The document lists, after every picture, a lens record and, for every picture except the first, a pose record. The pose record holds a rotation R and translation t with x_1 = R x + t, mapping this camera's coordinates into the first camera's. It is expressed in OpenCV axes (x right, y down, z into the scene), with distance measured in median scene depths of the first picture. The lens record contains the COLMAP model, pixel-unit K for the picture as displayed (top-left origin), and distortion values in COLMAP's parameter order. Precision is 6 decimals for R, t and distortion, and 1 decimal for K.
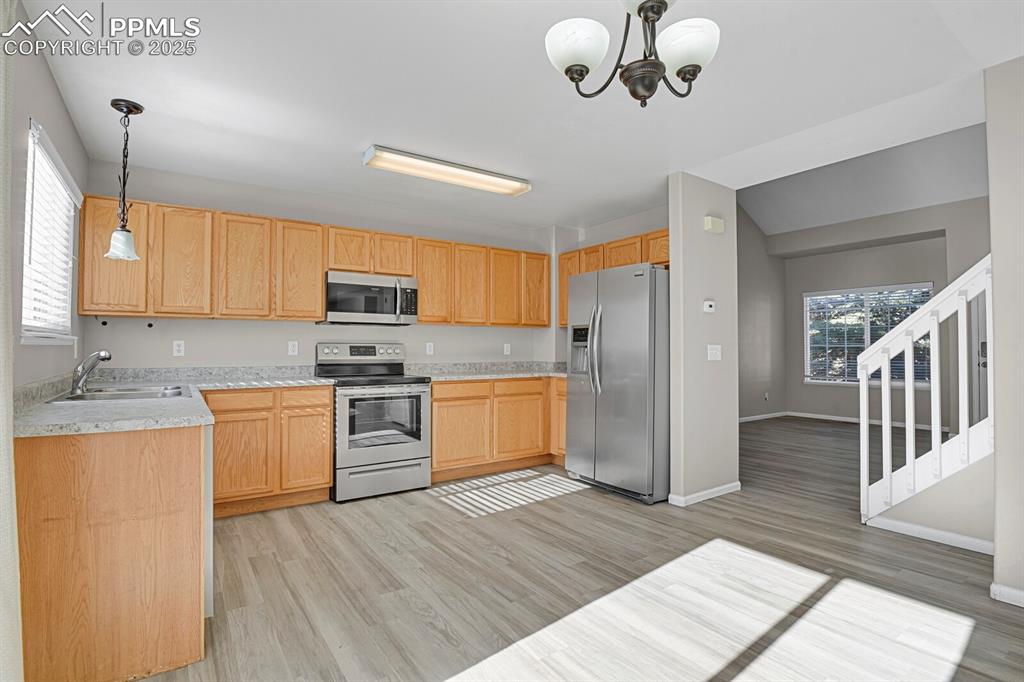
lens RADIAL K [[500.9, 0, 517.7], [0, 500.9, 339.5], [0, 0, 1]] dist [-0.019798, -0.006037]
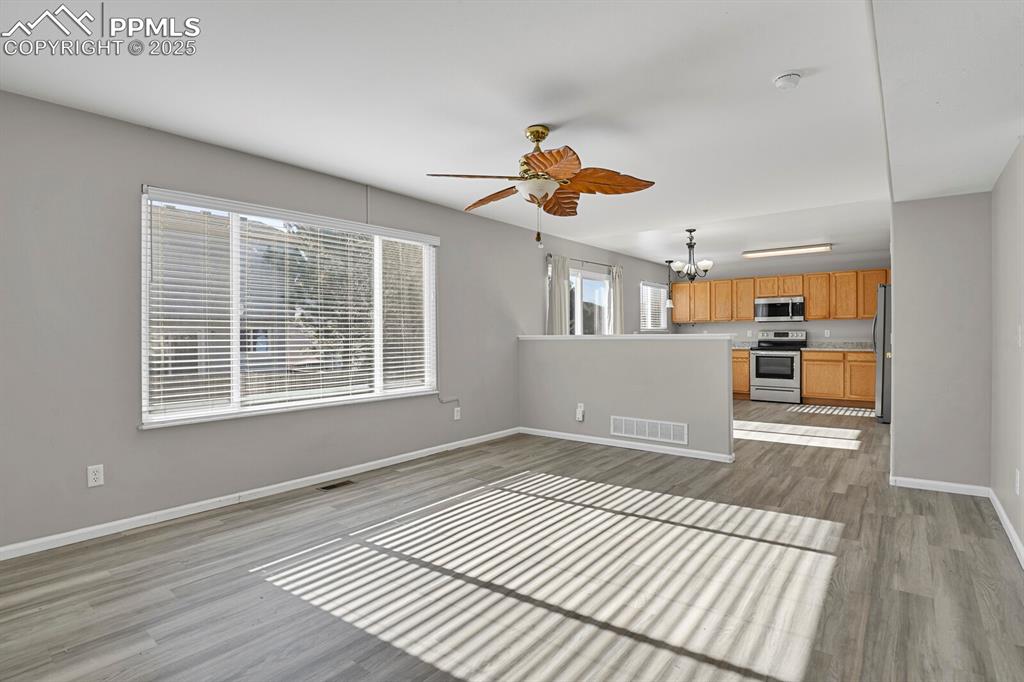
lens RADIAL K [[500.9, 0, 514.1], [0, 500.9, 336.7], [0, 0, 1]] dist [-0.019798, -0.006037]
pose [[0.282190, 0.002949, -0.959354, 1.525868], [0.019645, 0.999768, 0.008852, -0.009635], [0.959157, -0.021344, 0.282067, -0.690557]]
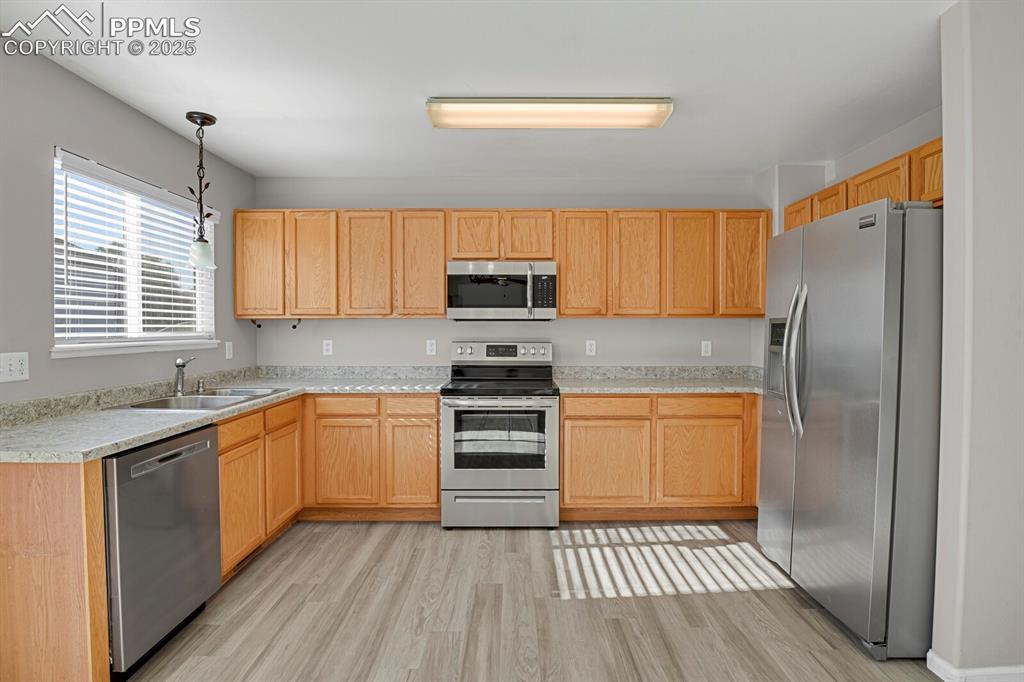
lens RADIAL K [[500.9, 0, 517.2], [0, 500.9, 338.0], [0, 0, 1]] dist [-0.019798, -0.006037]
pose [[0.824234, 0.008985, -0.566178, 0.234063], [0.010234, 0.999474, 0.030760, -0.030141], [0.566157, -0.031148, 0.823709, 0.359833]]
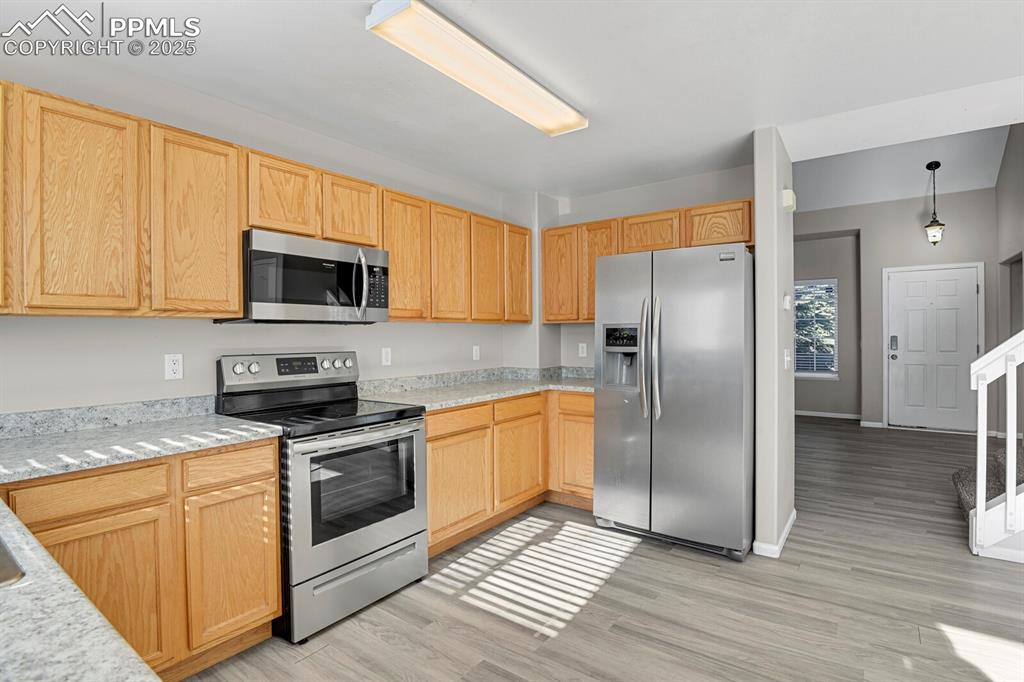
lens RADIAL K [[500.9, 0, 516.9], [0, 500.9, 339.0], [0, 0, 1]] dist [-0.019798, -0.006037]
pose [[0.944631, -0.011093, 0.327947, -0.300377], [0.002687, 0.999656, 0.026074, -0.029695], [-0.328123, -0.023750, 0.944336, 0.395226]]
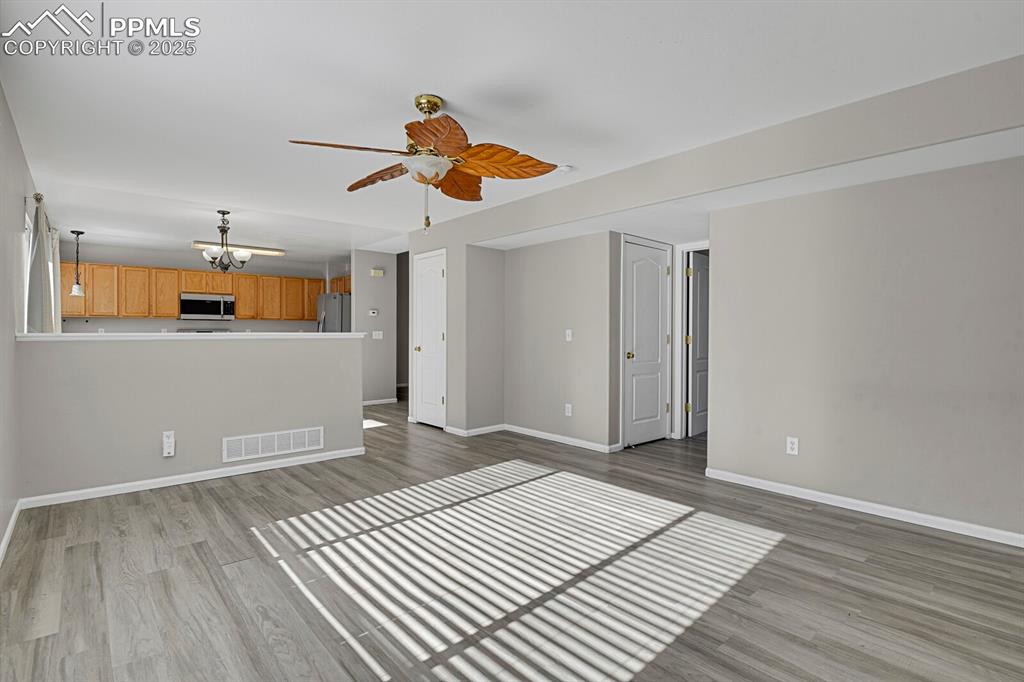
lens RADIAL K [[500.9, 0, 517.1], [0, 500.9, 340.3], [0, 0, 1]] dist [-0.019798, -0.006037]
pose [[0.993846, 0.002221, 0.110746, 0.771437], [-0.005549, 0.999542, 0.029749, -0.017737], [-0.110630, -0.030180, 0.993403, -1.171063]]
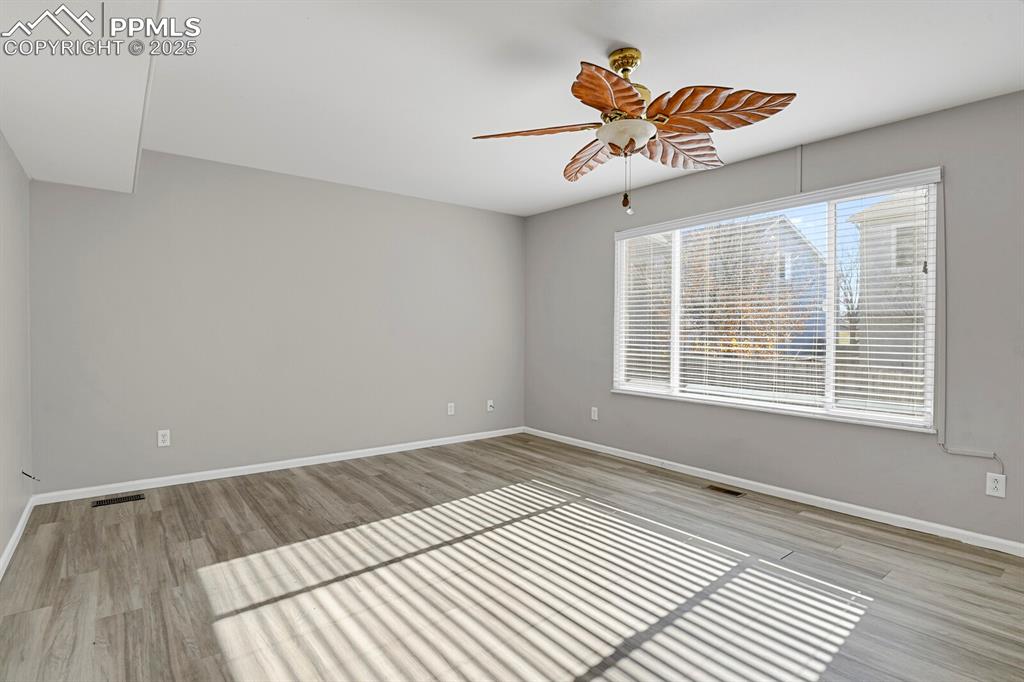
lens RADIAL K [[500.9, 0, 520.0], [0, 500.9, 349.0], [0, 0, 1]] dist [-0.019798, -0.006037]
pose [[-0.997663, -0.001569, -0.068307, 0.894823], [-0.002996, 0.999779, 0.020788, 0.001249], [0.068259, 0.020944, -0.997448, 0.204240]]
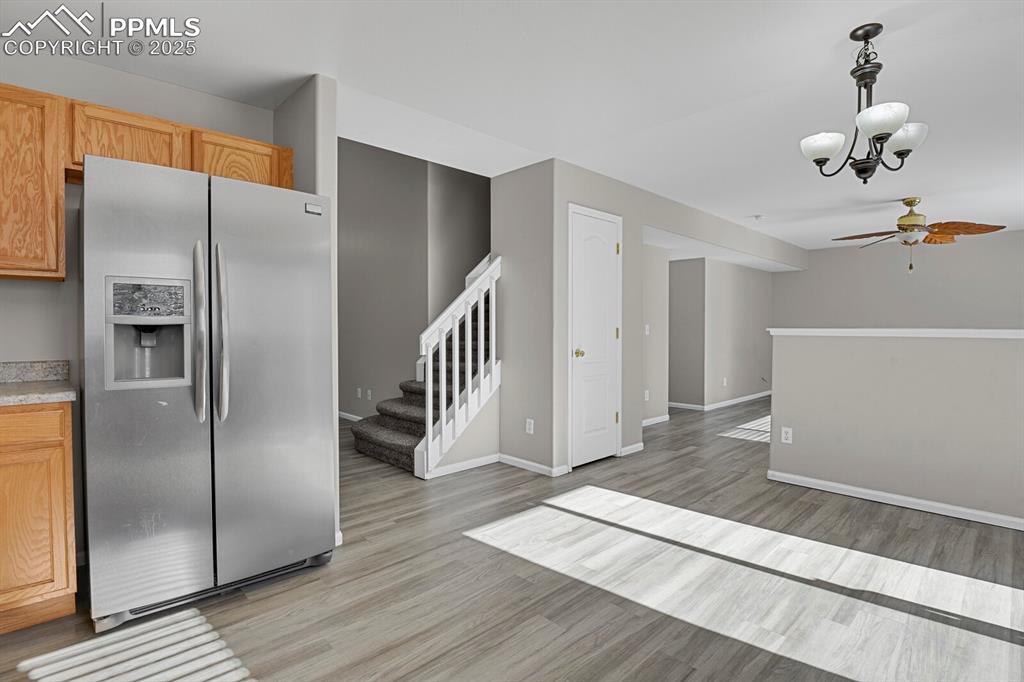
lens RADIAL K [[500.9, 0, 516.7], [0, 500.9, 338.9], [0, 0, 1]] dist [-0.019798, -0.006037]
pose [[-0.159296, -0.021837, 0.986989, -0.419157], [-0.016034, 0.999681, 0.019530, 0.013747], [-0.987101, -0.012715, -0.159595, 0.843938]]
